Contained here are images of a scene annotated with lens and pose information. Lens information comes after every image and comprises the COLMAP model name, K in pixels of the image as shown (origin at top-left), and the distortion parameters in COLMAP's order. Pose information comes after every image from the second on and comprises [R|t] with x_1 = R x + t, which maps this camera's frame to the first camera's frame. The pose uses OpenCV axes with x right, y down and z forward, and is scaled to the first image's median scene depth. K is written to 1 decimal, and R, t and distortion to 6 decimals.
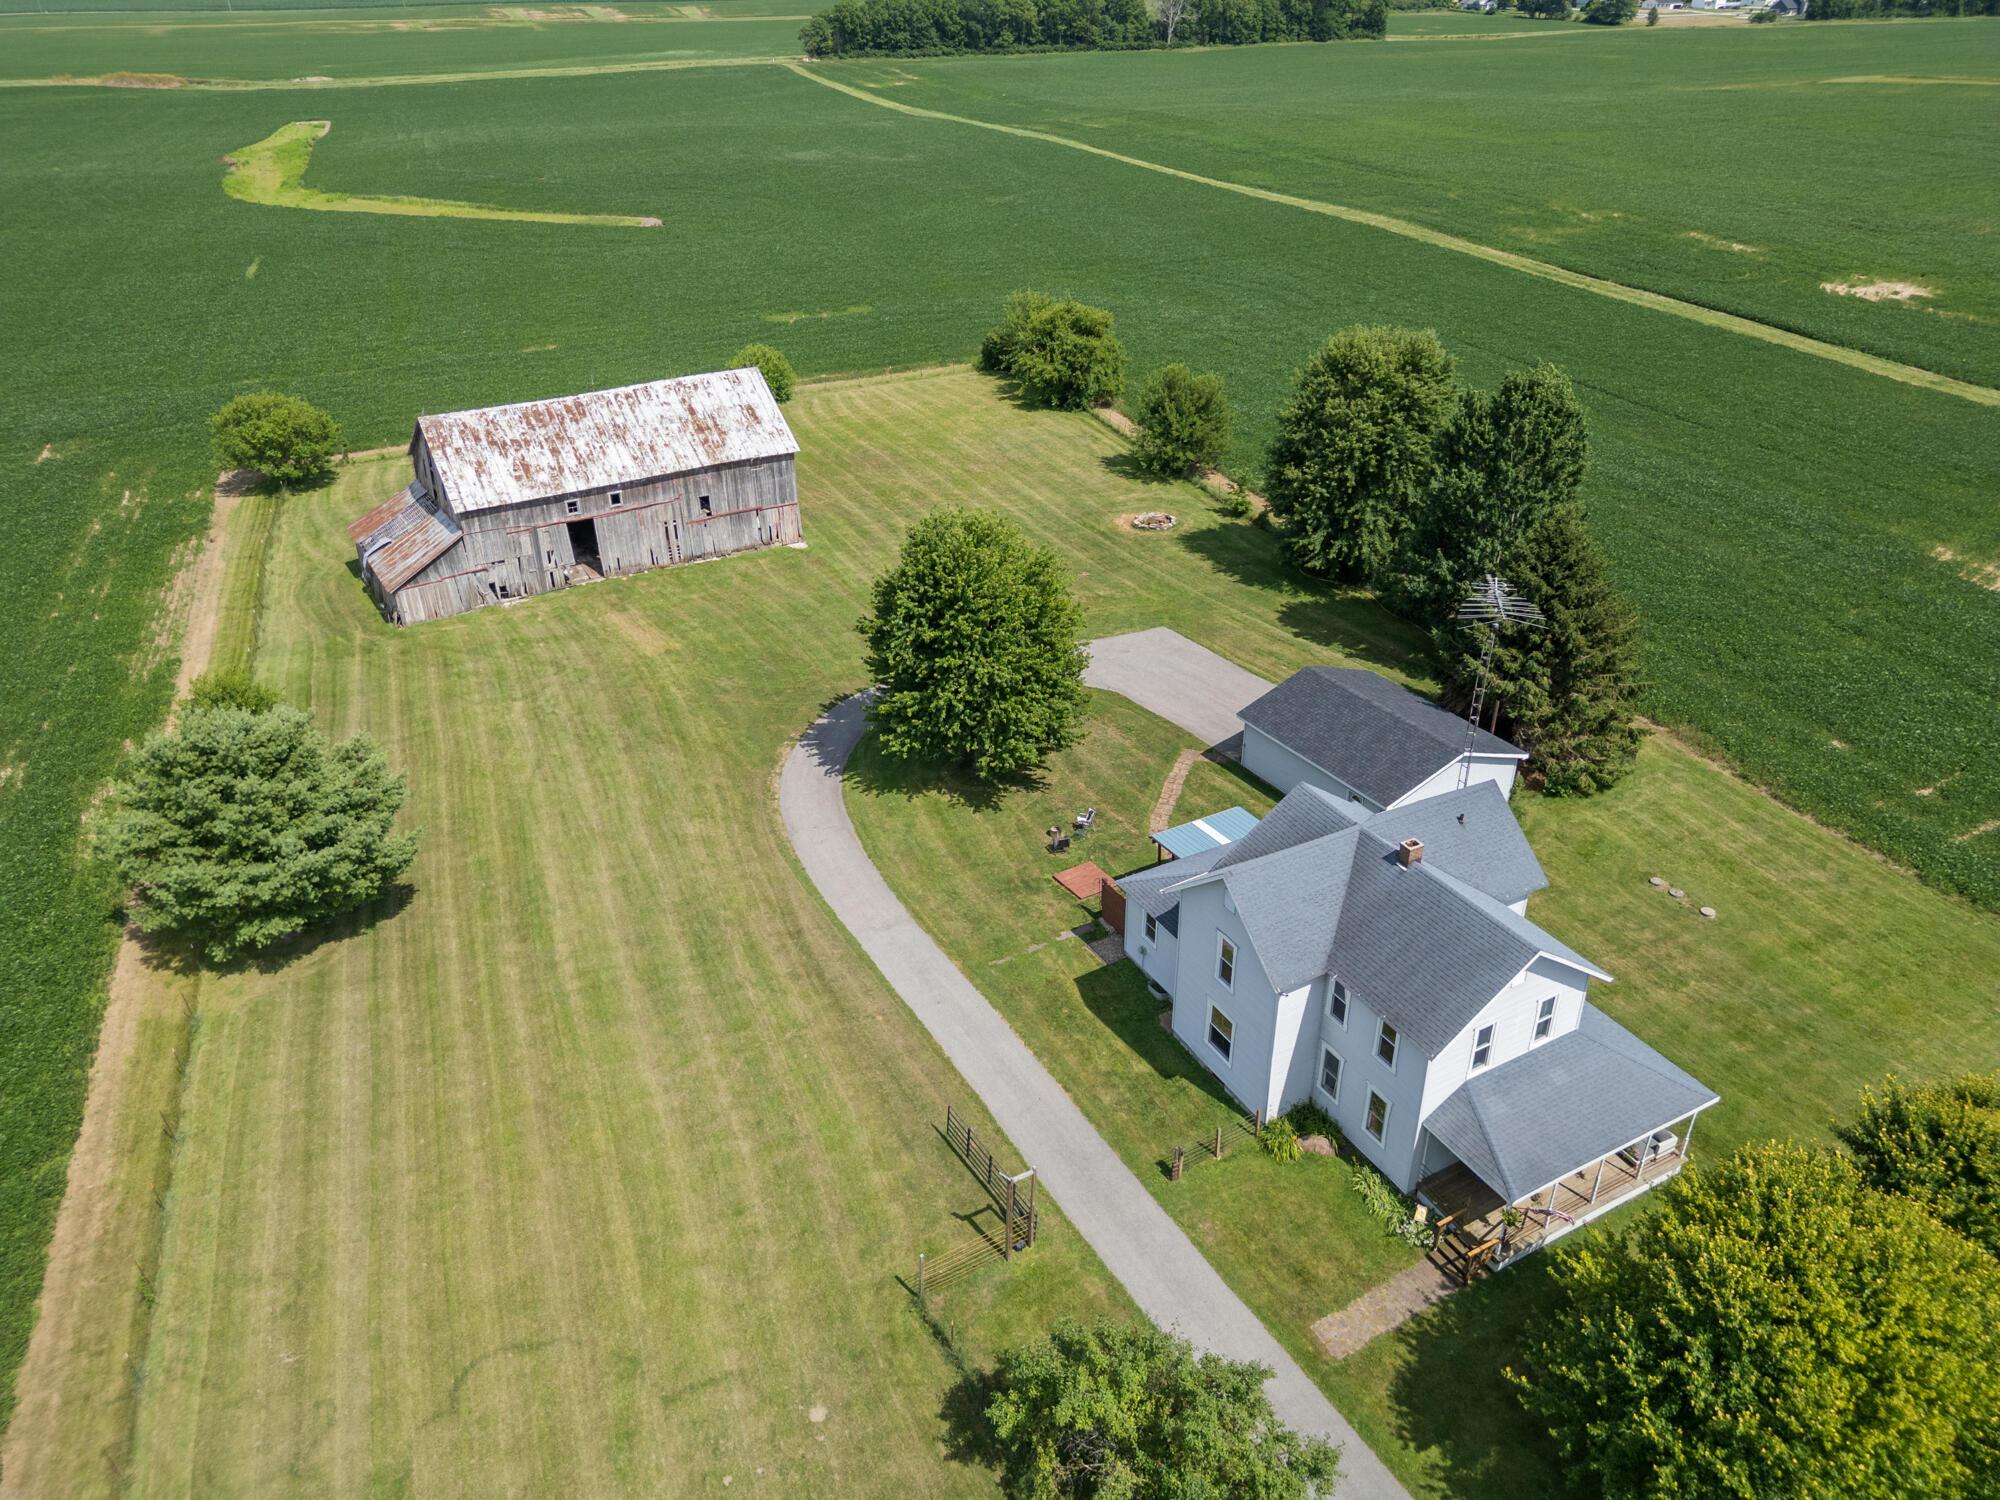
lens RADIAL K [[1412.7, 0, 1003.4], [0, 1412.7, 741.6], [0, 0, 1]] dist [0.055597, -0.062308]
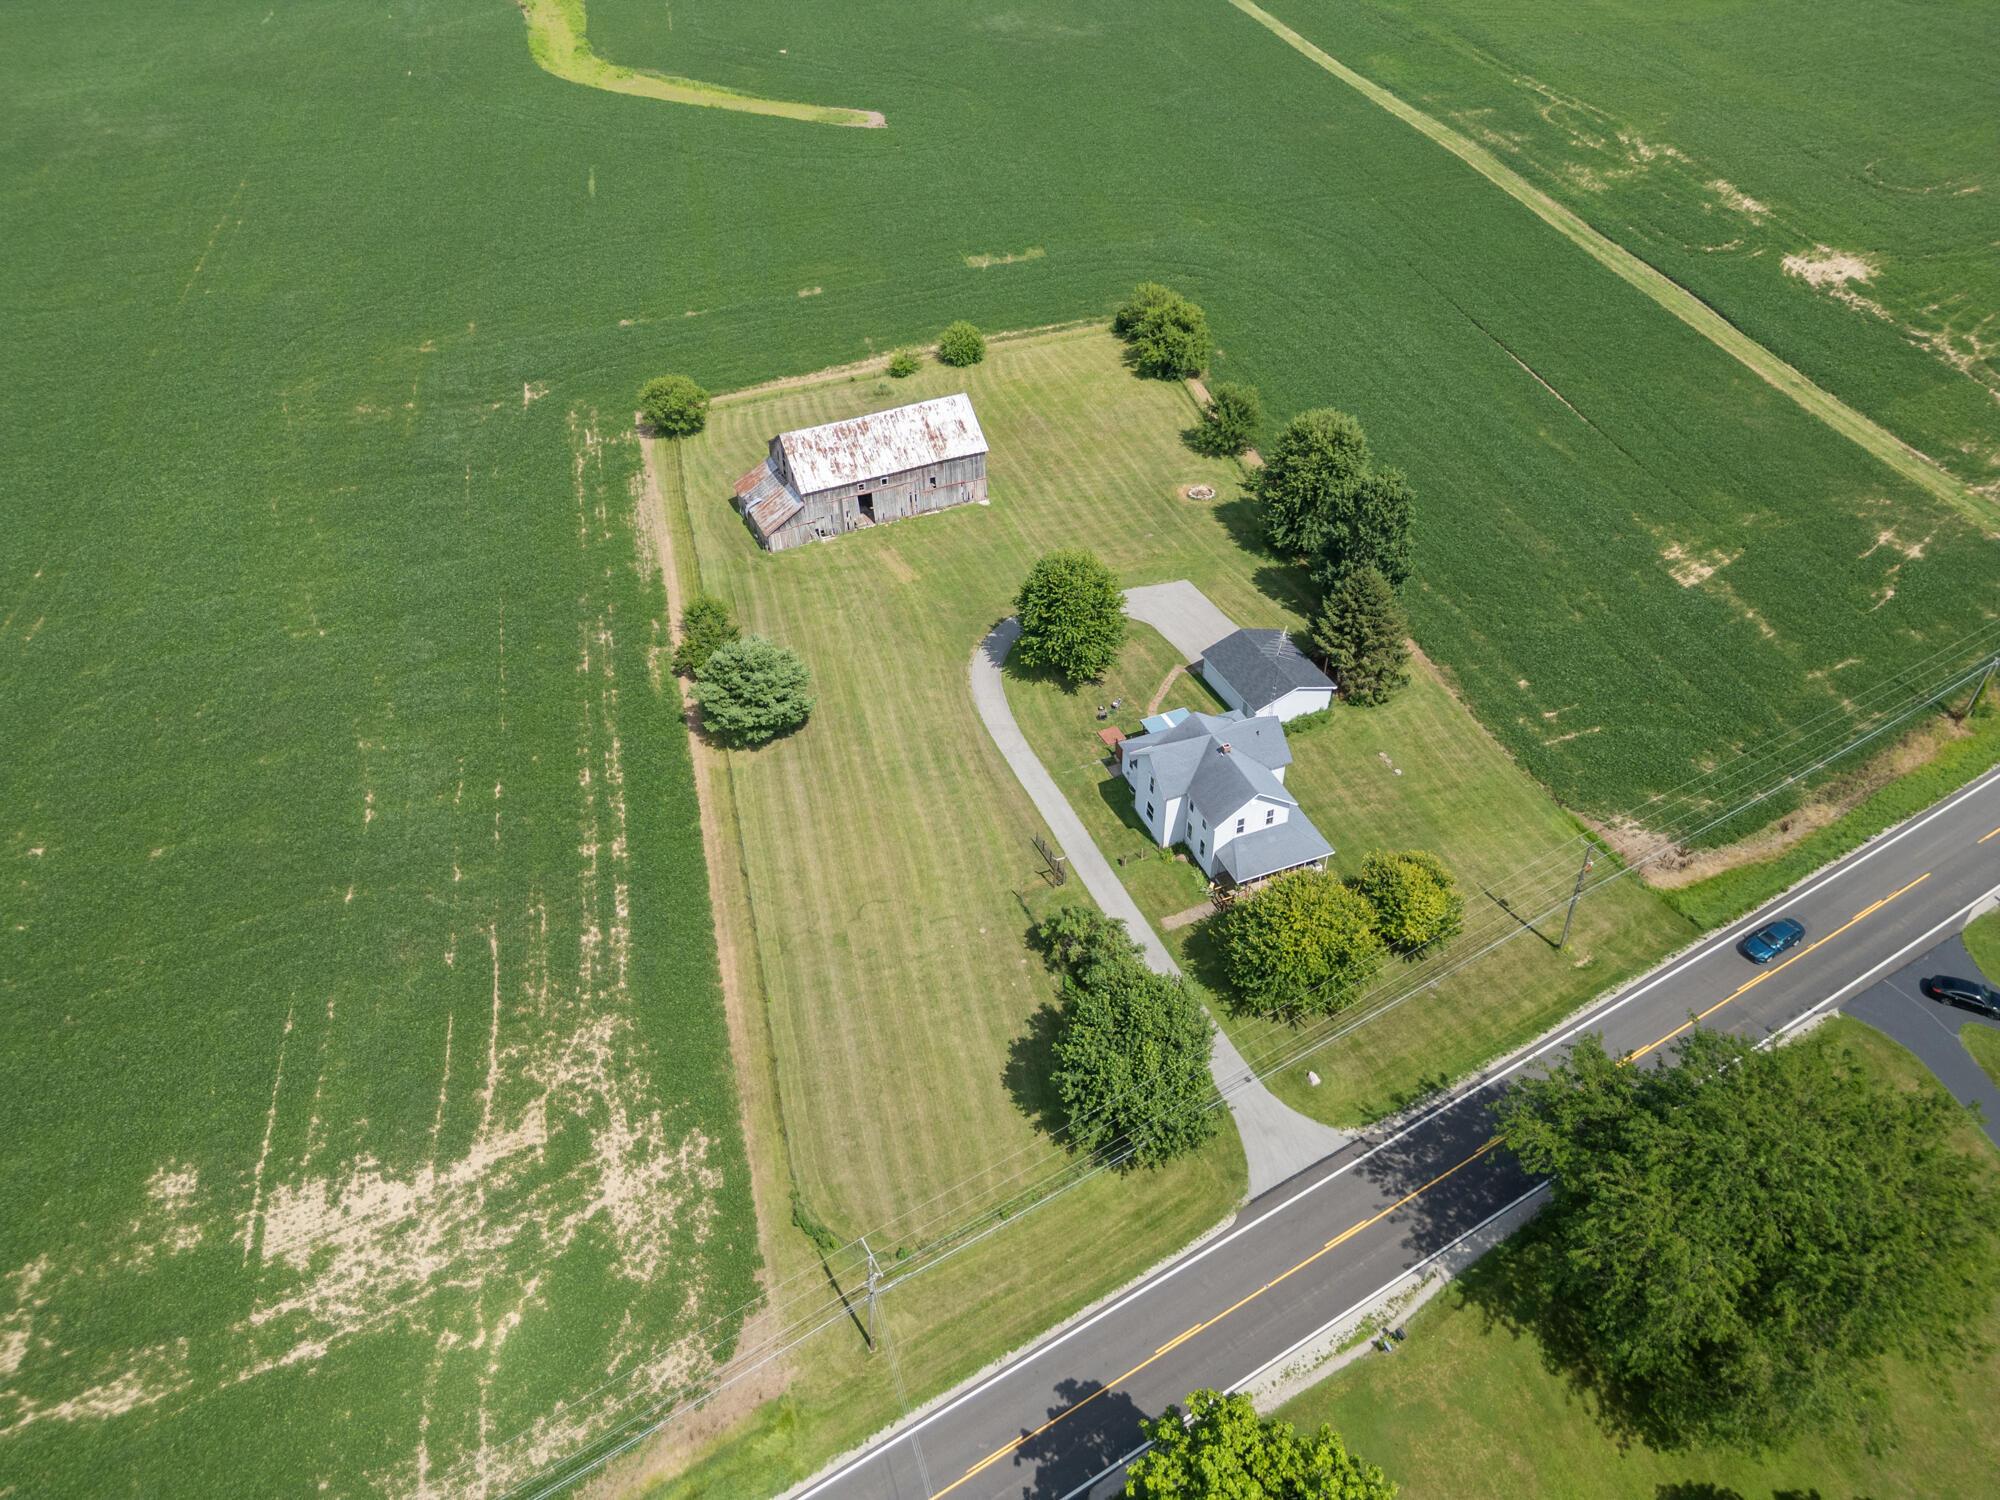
lens RADIAL K [[1415.2, 0, 994.3], [0, 1415.2, 745.9], [0, 0, 1]] dist [0.066719, -0.059097]
pose [[0.991250, 0.074178, -0.109179, 0.098884], [-0.051173, 0.978427, 0.200154, -0.259628], [0.121671, -0.192815, 0.973662, -0.948521]]
